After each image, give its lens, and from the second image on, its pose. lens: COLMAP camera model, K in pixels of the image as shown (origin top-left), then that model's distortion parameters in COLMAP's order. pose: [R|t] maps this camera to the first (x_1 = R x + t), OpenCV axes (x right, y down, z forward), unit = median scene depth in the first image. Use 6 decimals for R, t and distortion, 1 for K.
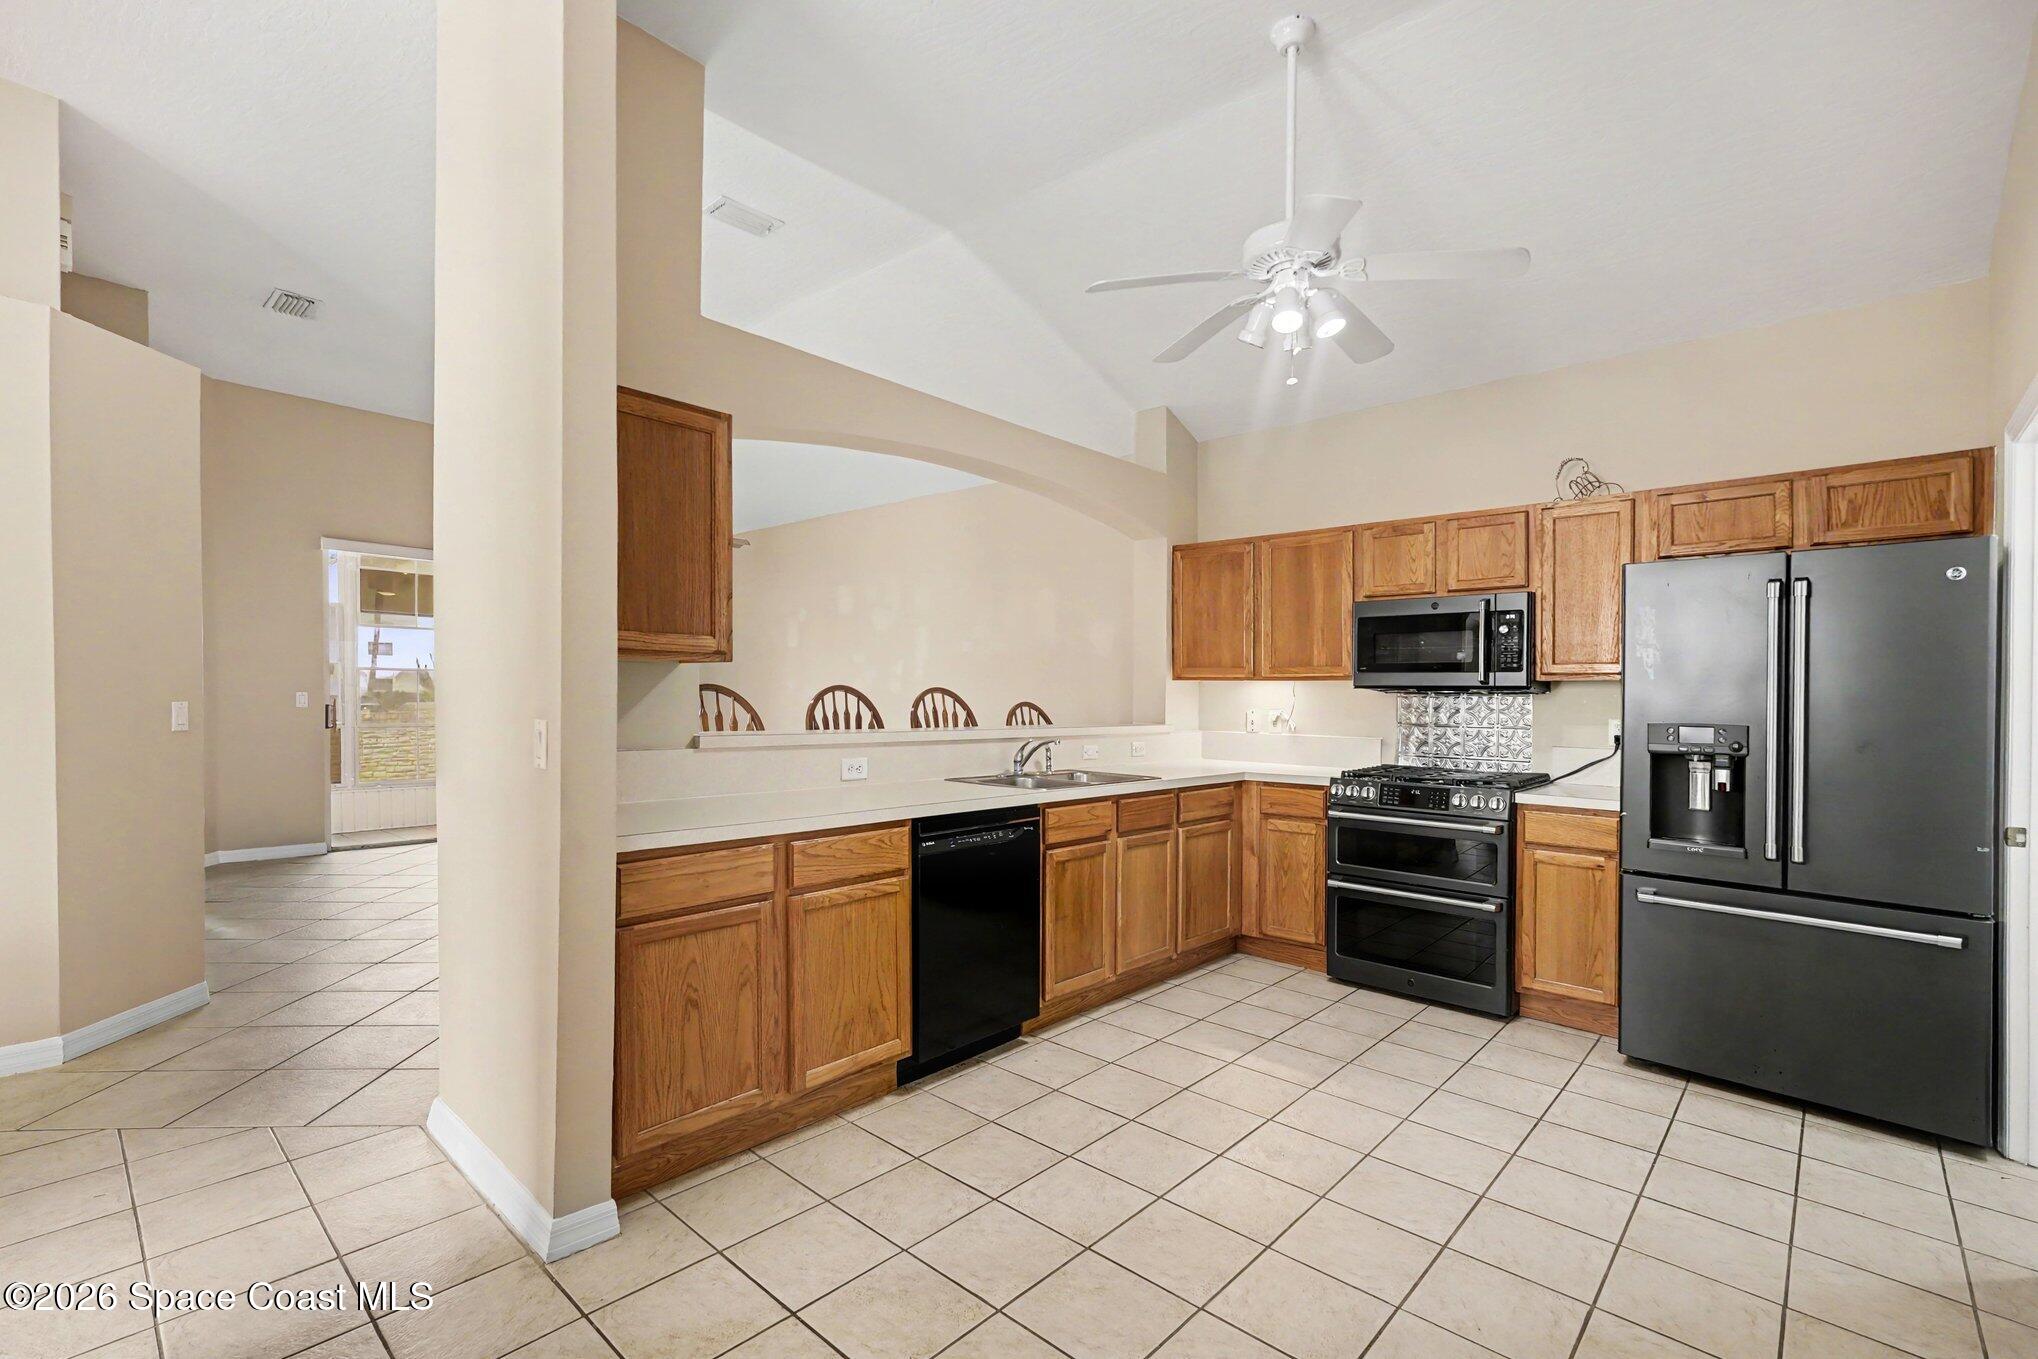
lens RADIAL K [[913.2, 0, 1017.1], [0, 913.2, 683.4], [0, 0, 1]] dist [0.005502, 0.001662]
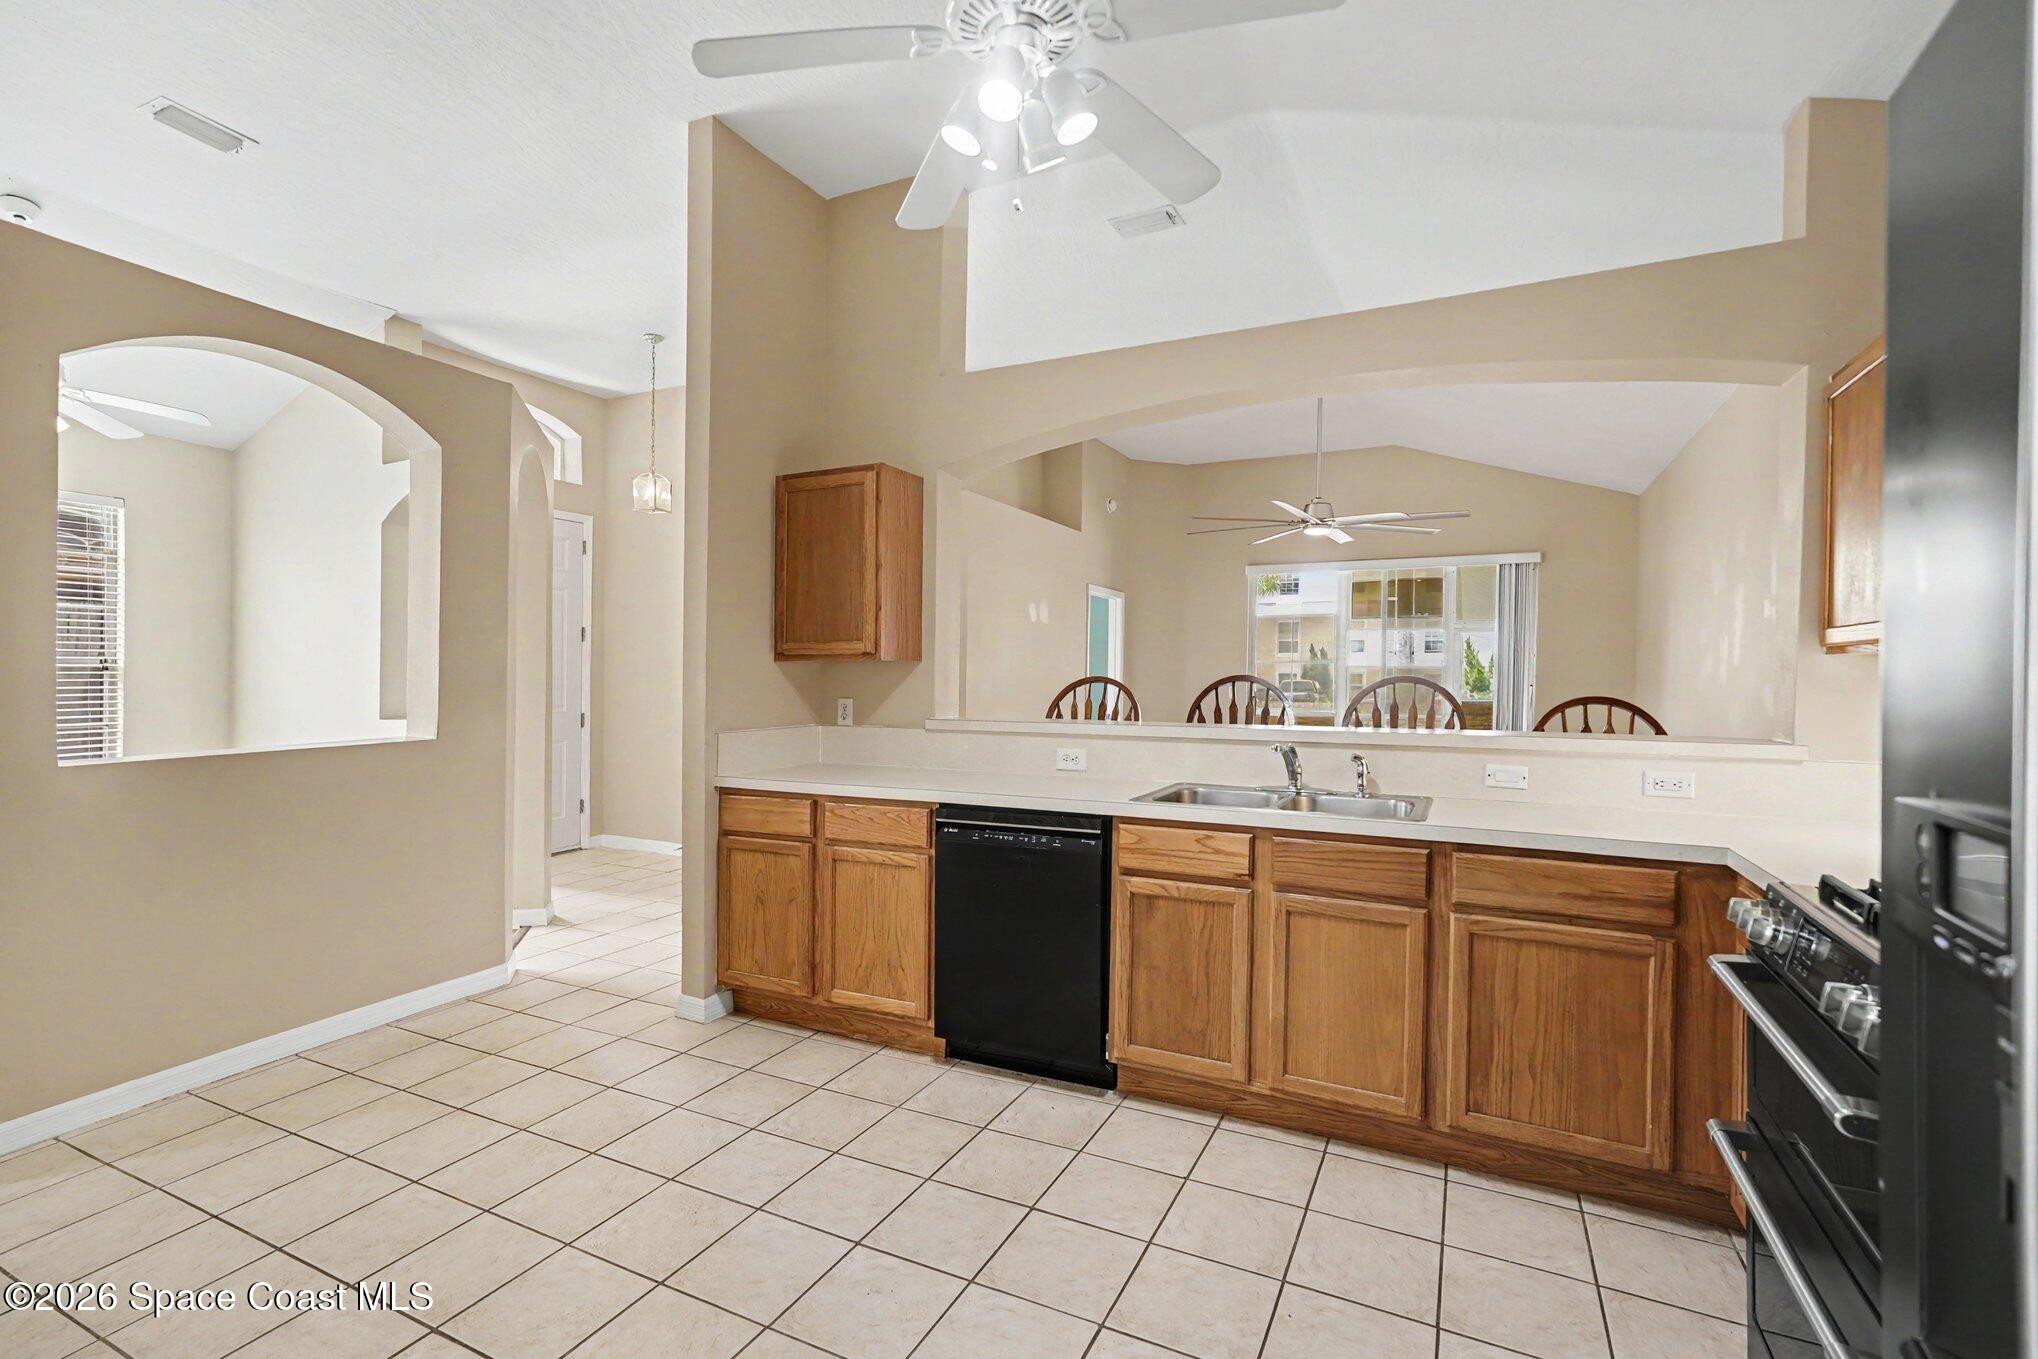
lens RADIAL K [[913.2, 0, 1020.9], [0, 913.2, 689.2], [0, 0, 1]] dist [0.005502, 0.001662]
pose [[0.278139, -0.002209, -0.960538, 0.693079], [0.013524, 0.999907, 0.001616, 0.013067], [0.960446, -0.013440, 0.278143, 0.606781]]
